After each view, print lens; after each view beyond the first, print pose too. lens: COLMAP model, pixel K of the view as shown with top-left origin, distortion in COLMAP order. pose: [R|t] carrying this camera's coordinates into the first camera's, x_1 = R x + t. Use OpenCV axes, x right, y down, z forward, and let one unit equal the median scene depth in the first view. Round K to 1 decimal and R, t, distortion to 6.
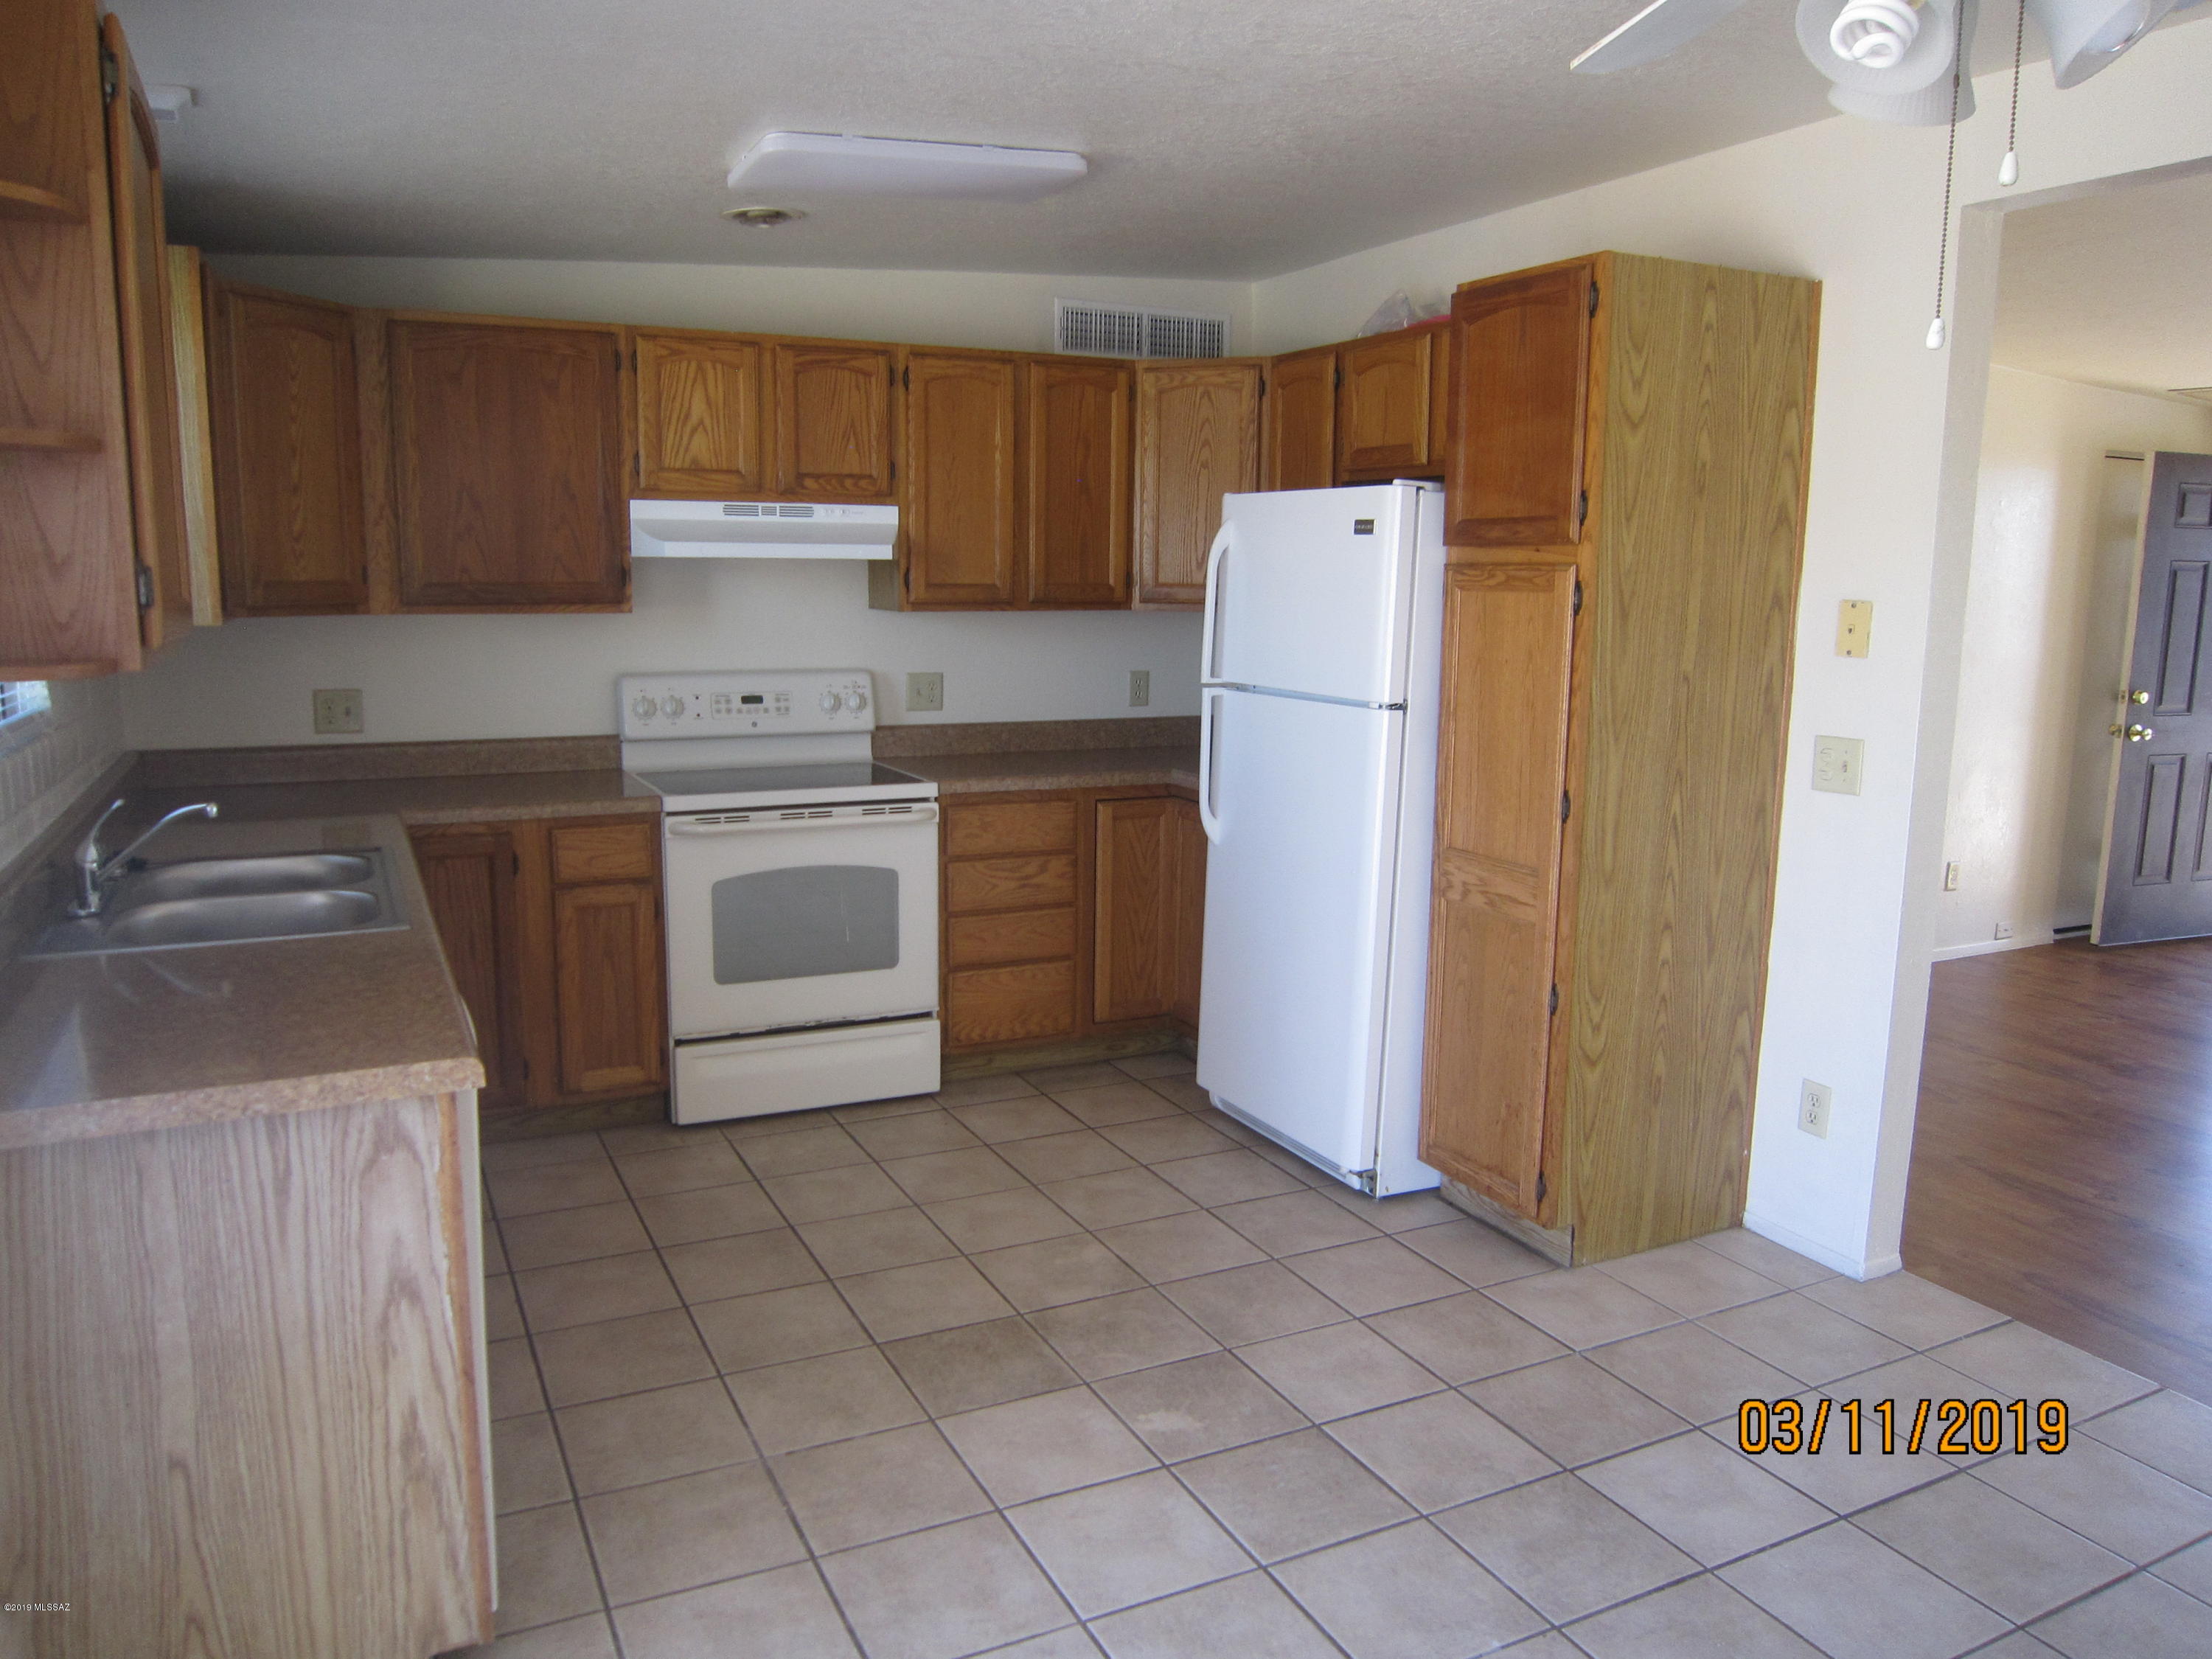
lens RADIAL K [[1561.9, 0, 1091.9], [0, 1561.9, 831.8], [0, 0, 1]] dist [-0.064380, 0.024988]
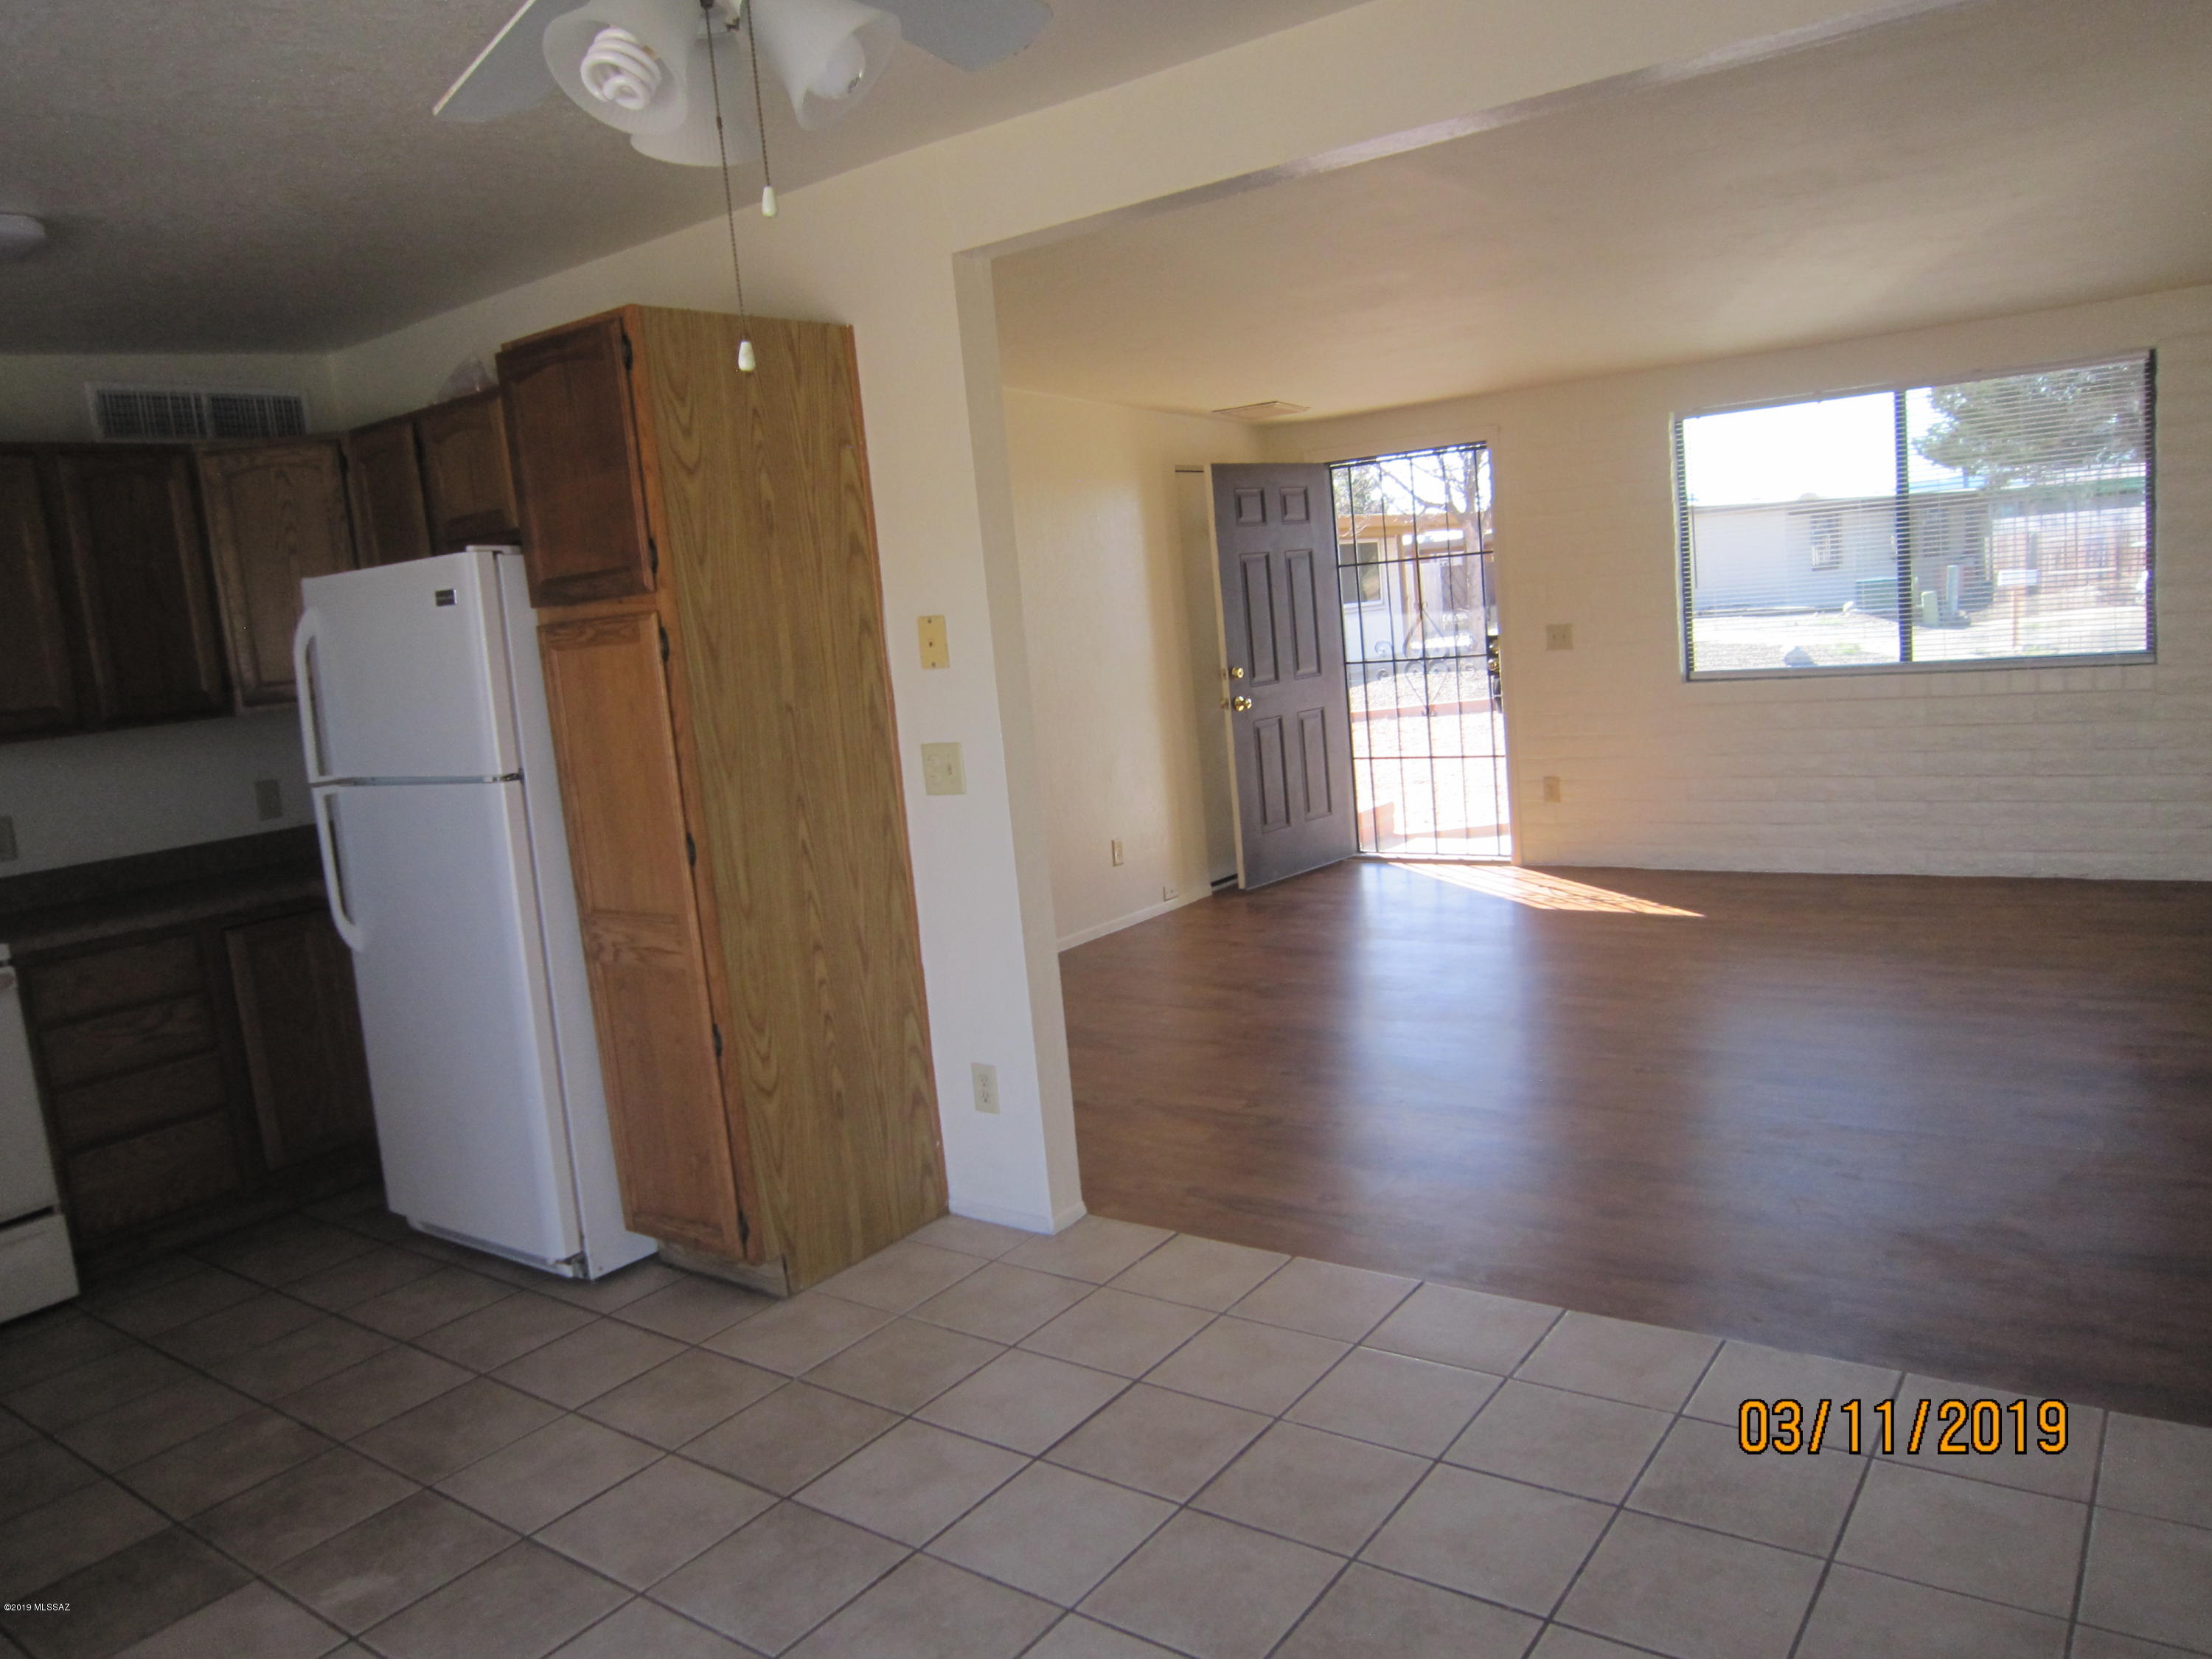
lens RADIAL K [[1561.9, 0, 1091.9], [0, 1561.9, 831.8], [0, 0, 1]] dist [-0.064380, 0.024988]
pose [[0.883600, -0.160455, 0.439892, 0.084991], [0.177545, 0.984110, 0.002333, 0.014832], [-0.433277, 0.076039, 0.898048, -0.018163]]
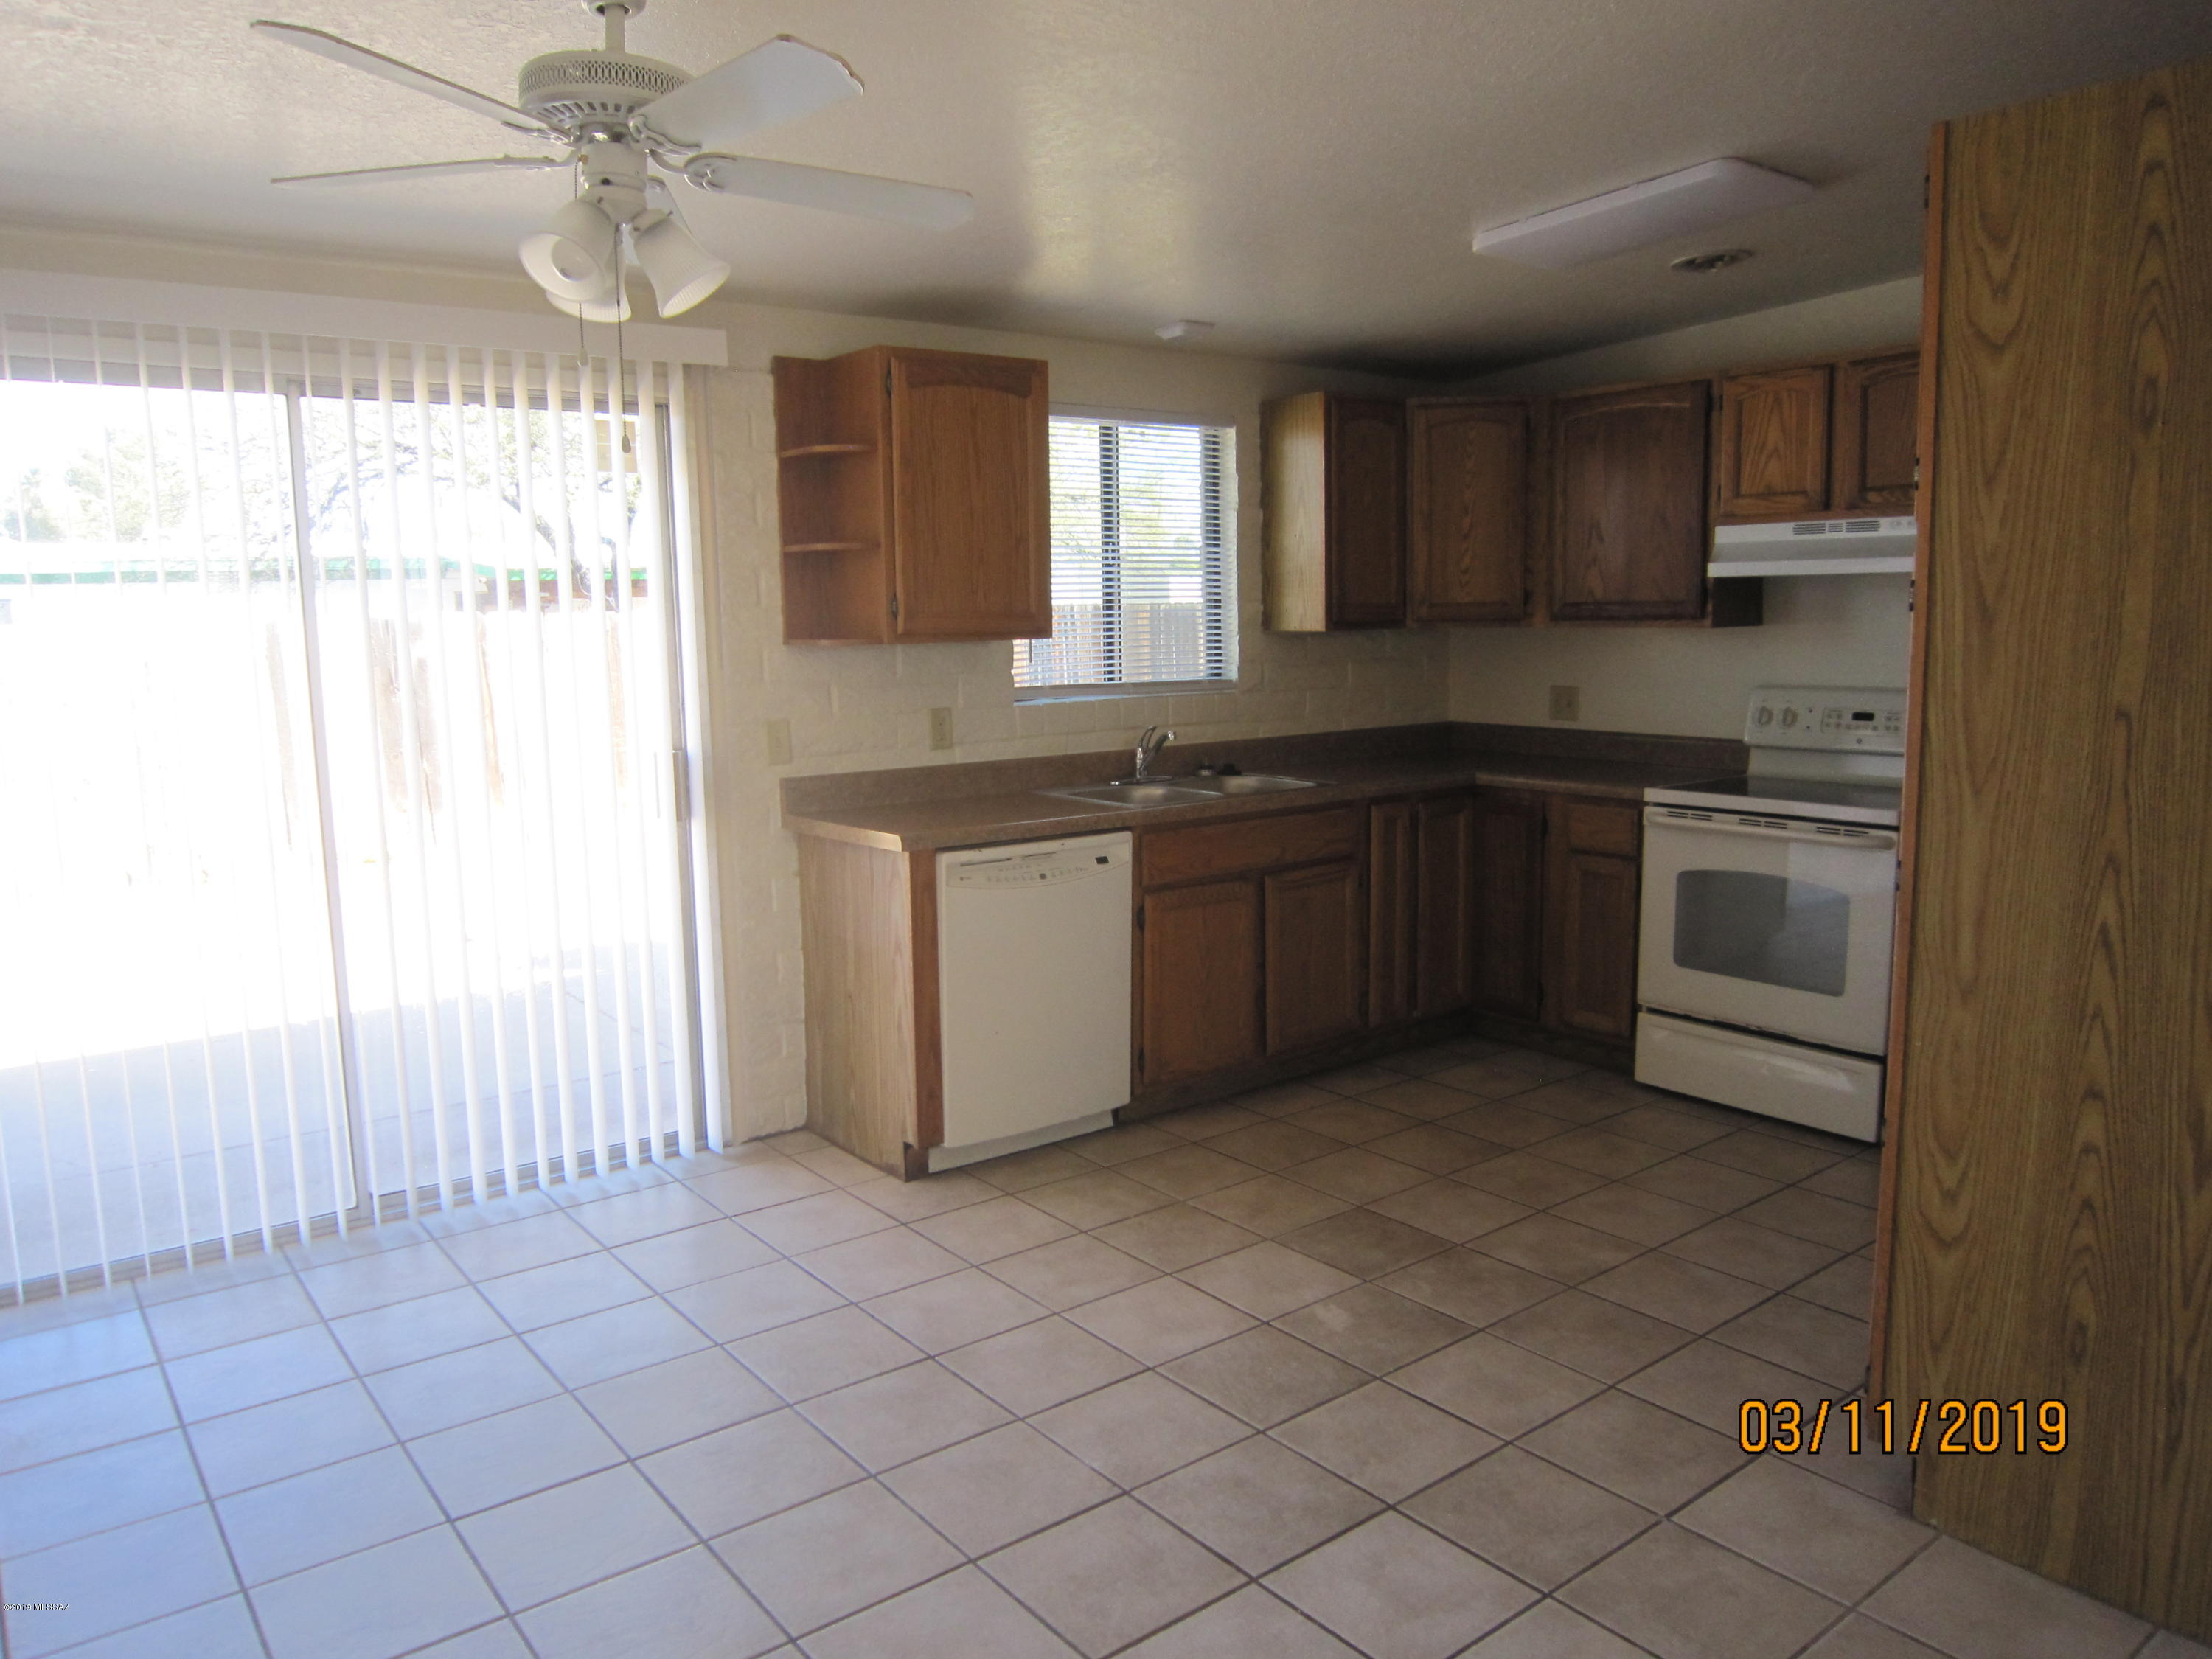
lens RADIAL K [[1561.9, 0, 1091.9], [0, 1561.9, 831.8], [0, 0, 1]] dist [-0.064380, 0.024988]
pose [[0.199845, 0.122086, -0.972192, 0.861925], [-0.141399, 0.985415, 0.094680, -0.047024], [0.969571, 0.118545, 0.214193, 0.422229]]
